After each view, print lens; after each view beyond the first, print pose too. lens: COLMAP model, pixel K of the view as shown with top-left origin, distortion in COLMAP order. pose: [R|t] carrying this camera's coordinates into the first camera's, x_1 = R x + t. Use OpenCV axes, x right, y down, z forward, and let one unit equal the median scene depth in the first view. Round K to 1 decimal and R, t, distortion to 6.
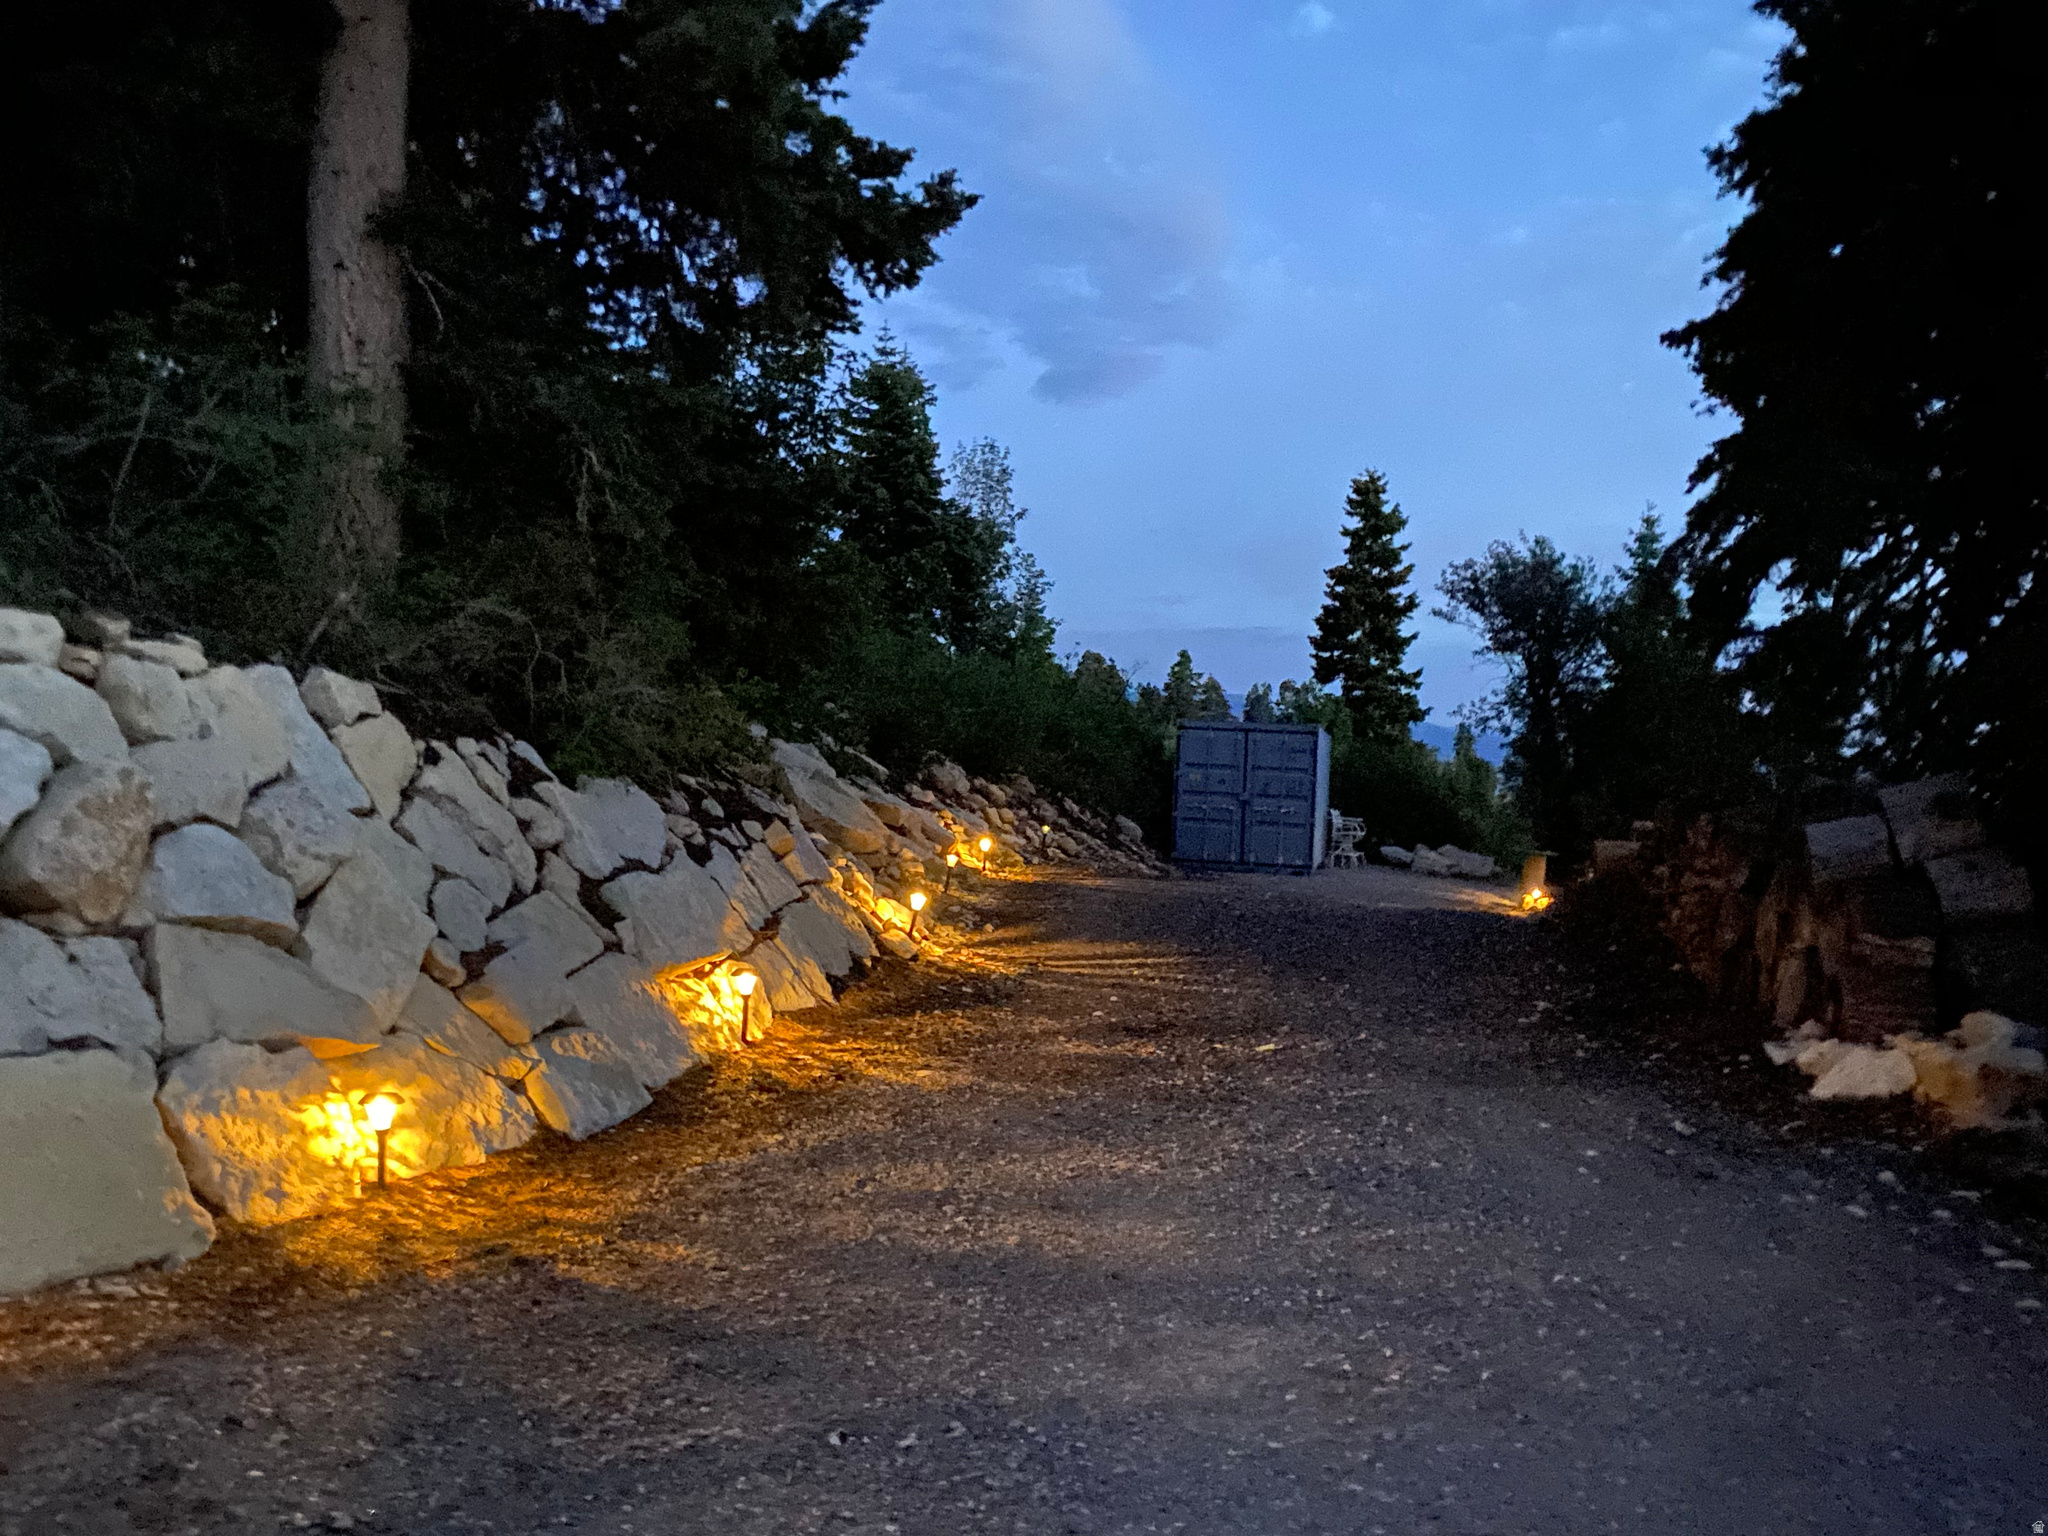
lens RADIAL K [[2049.2, 0, 1033.1], [0, 2049.2, 780.1], [0, 0, 1]] dist [0.013204, 0.000000]
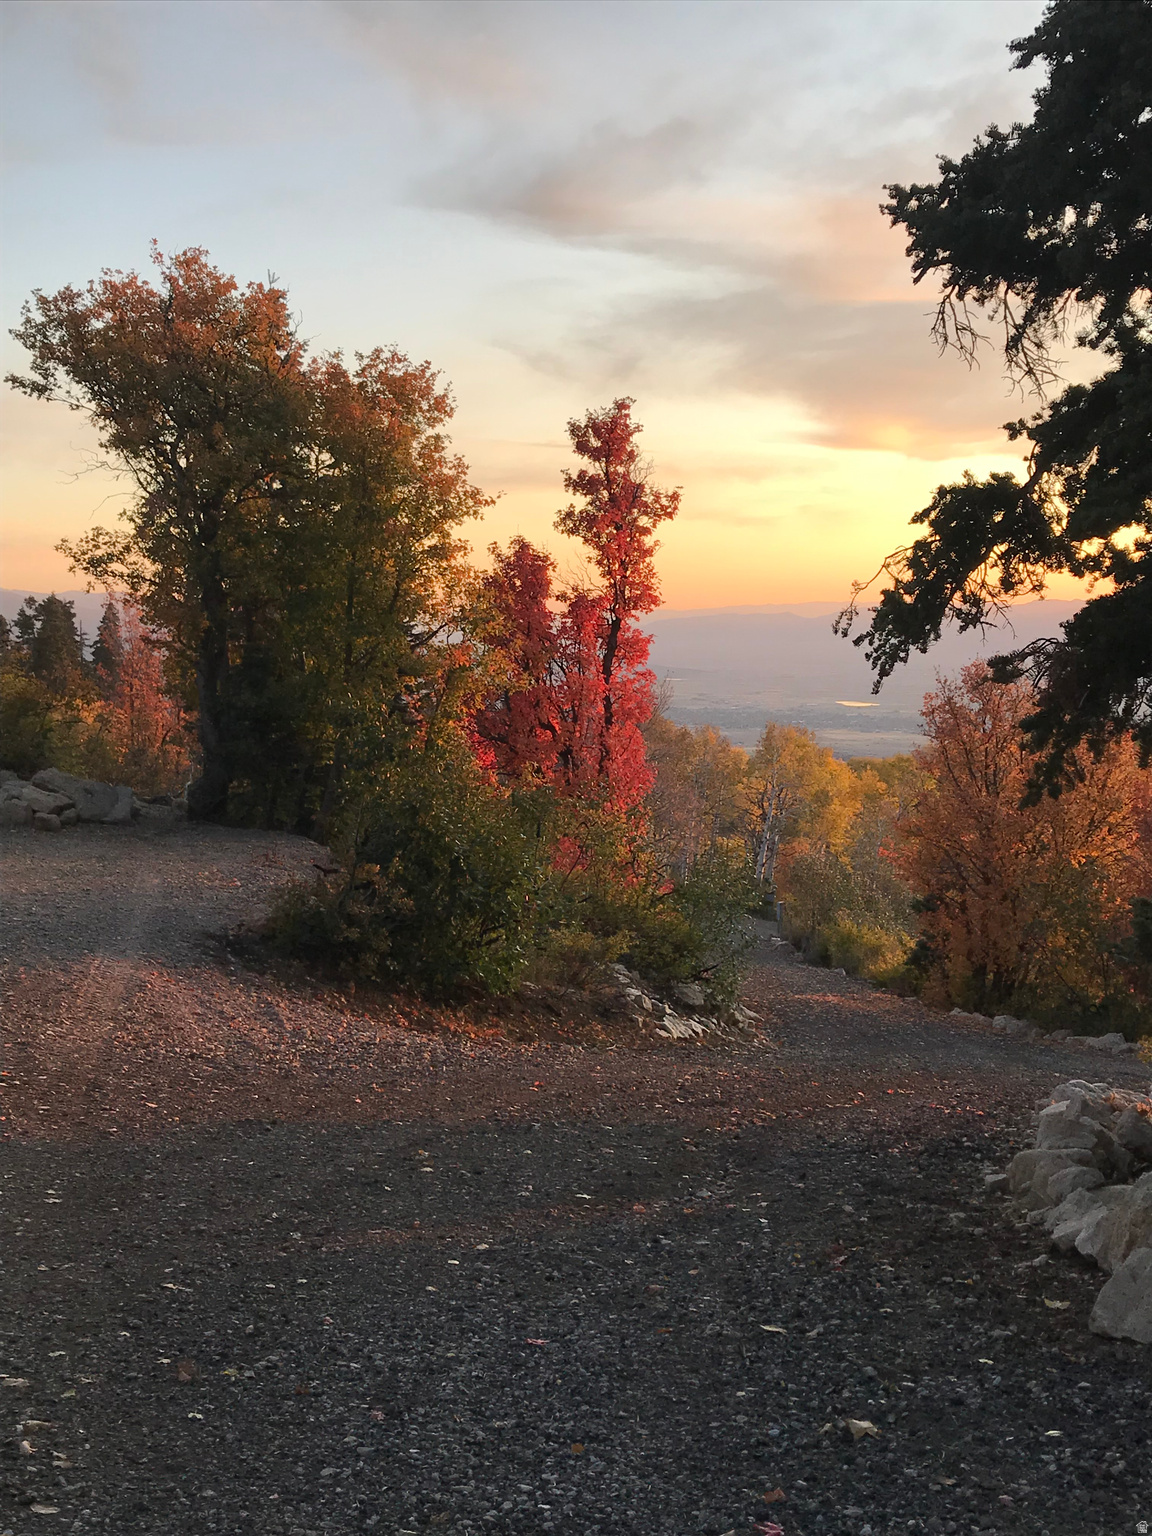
lens RADIAL K [[1858.3, 0, 565.4], [0, 1858.3, 782.4], [0, 0, 1]] dist [-0.038874, 0.000000]
pose [[0.867054, -0.072290, 0.492942, 0.265211], [0.030710, 0.995291, 0.091942, -0.044468], [-0.497267, -0.064581, 0.865191, 1.876938]]
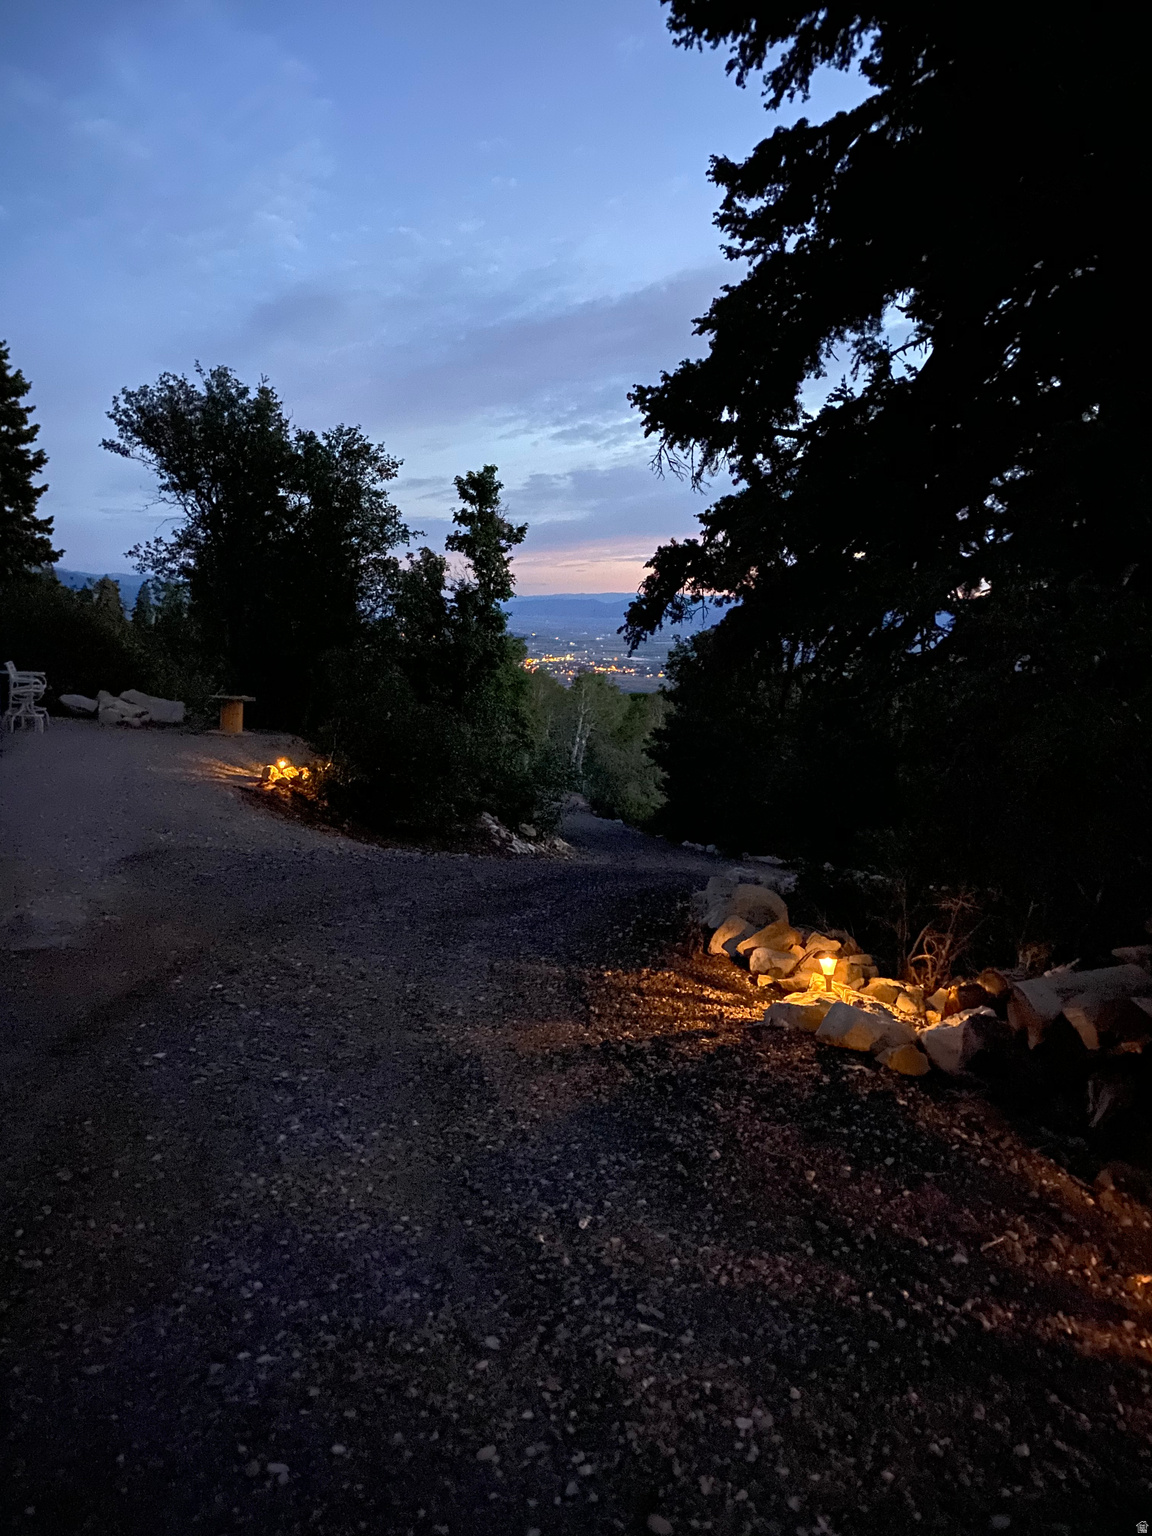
lens RADIAL K [[1164.5, 0, 586.1], [0, 1164.5, 768.7], [0, 0, 1]] dist [0.014021, -0.010286]
pose [[0.805925, -0.094590, 0.584413, 0.195644], [0.008047, 0.988812, 0.148947, -0.055070], [-0.591964, -0.115337, 0.797669, 1.764913]]
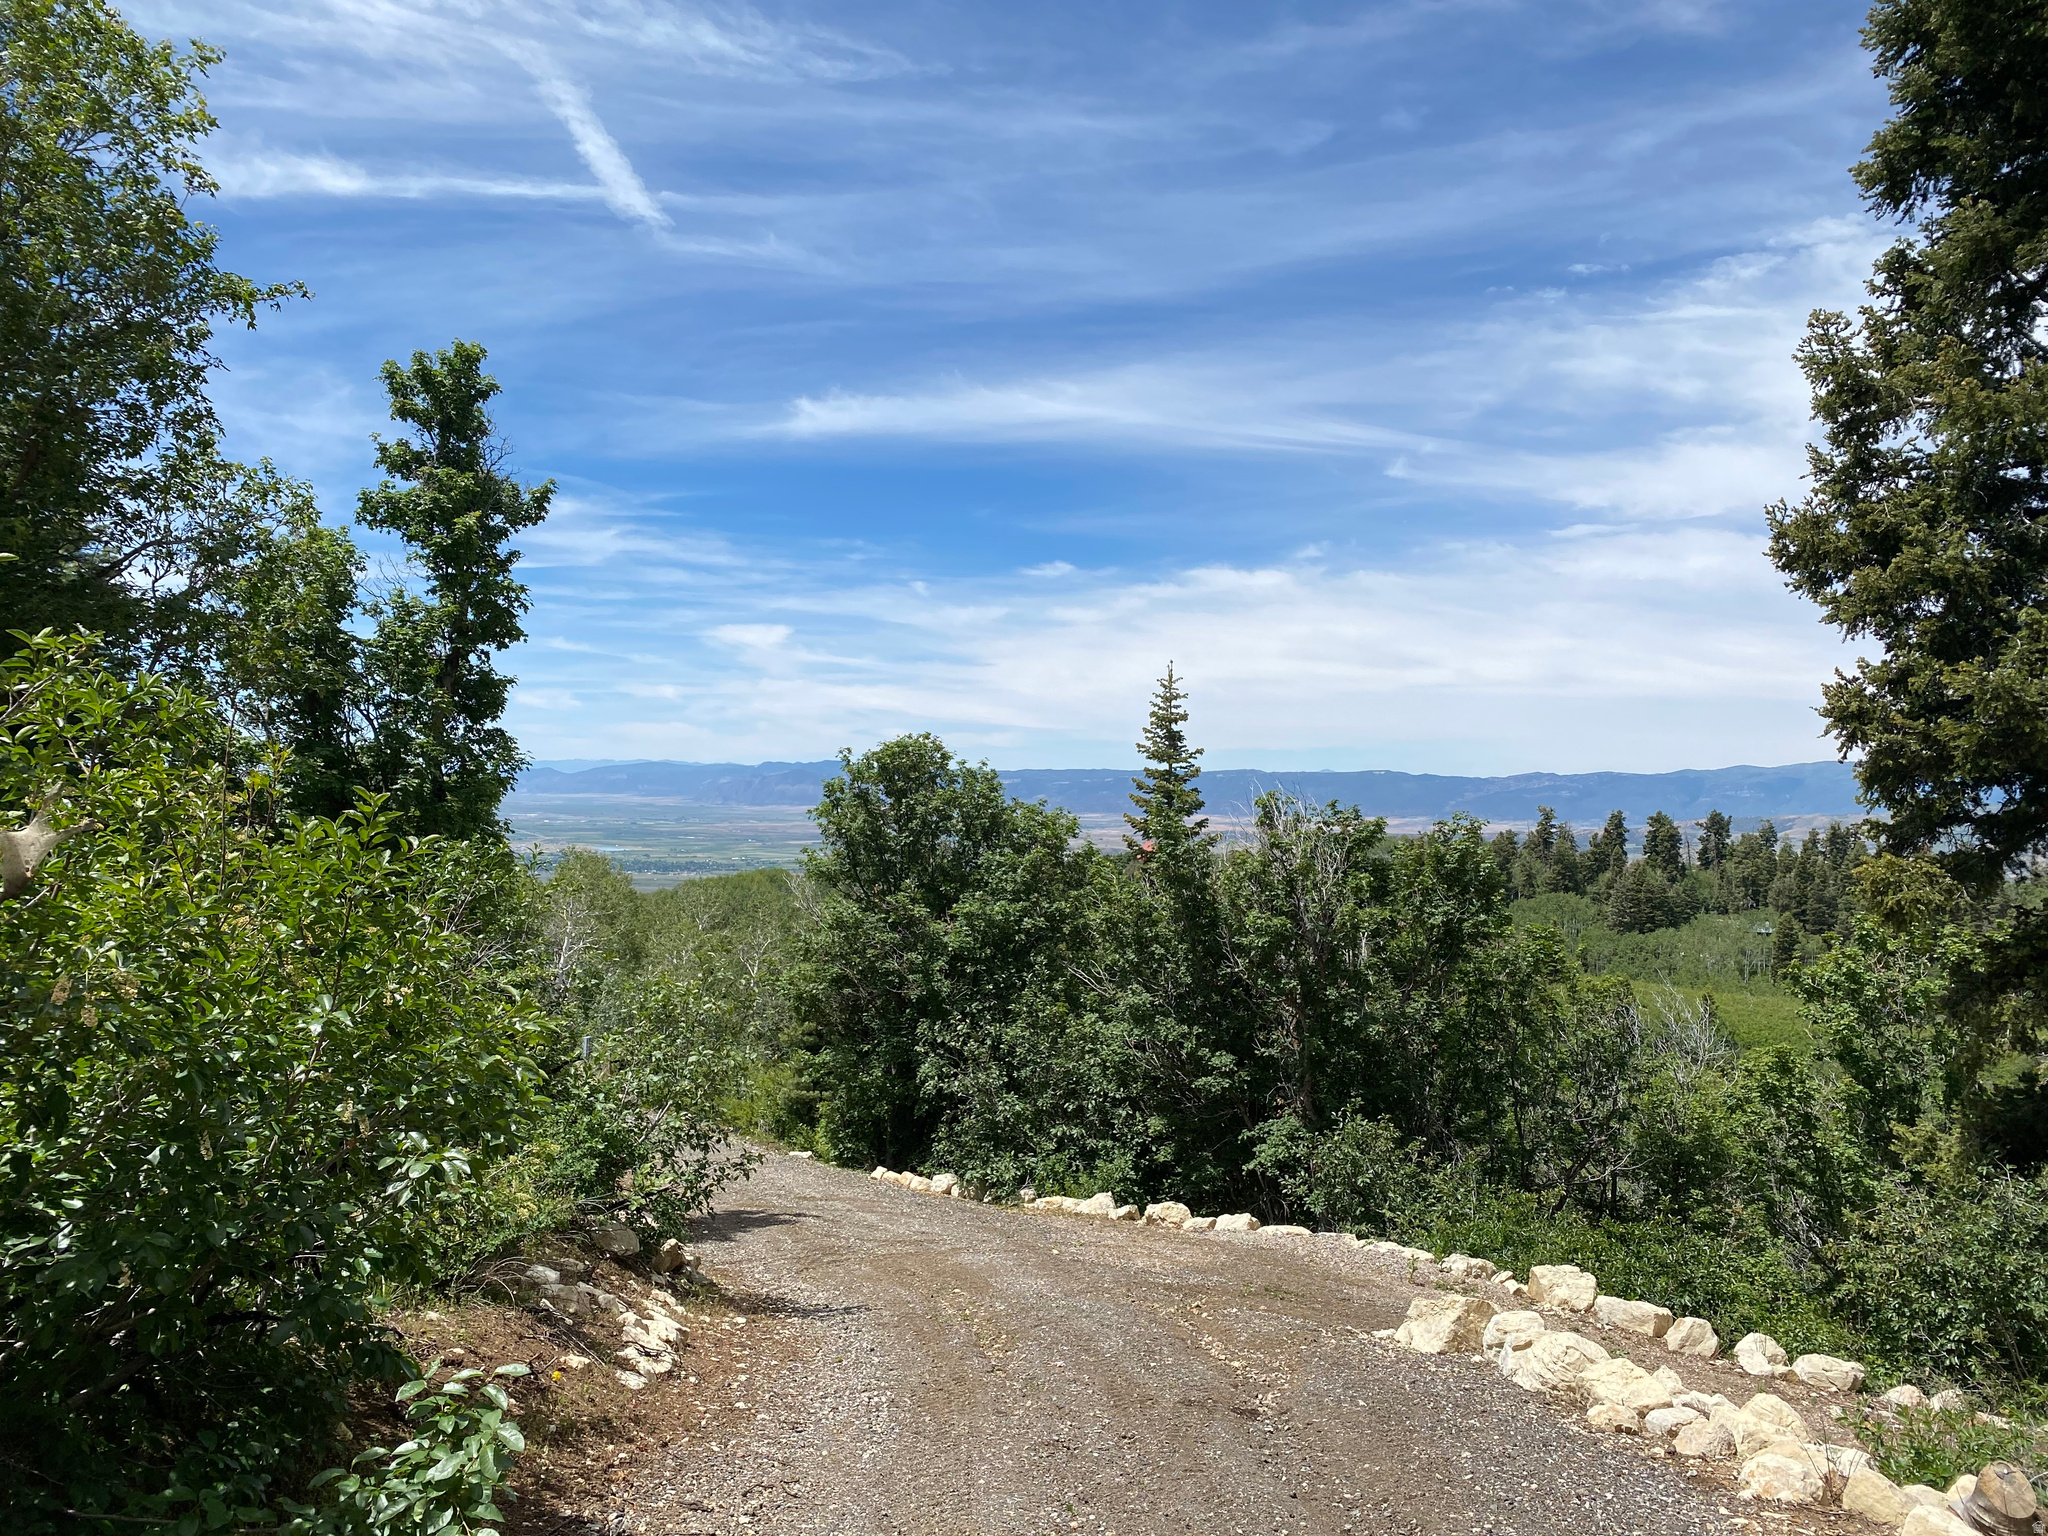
lens RADIAL K [[1552.6, 0, 1024.3], [0, 1552.6, 773.3], [0, 0, 1]] dist [0.014021, -0.010286]
pose [[0.596395, -0.008131, 0.802650, 1.003494], [0.012400, 0.999923, 0.000916, 0.171371], [-0.802596, 0.009407, 0.596449, 3.251747]]
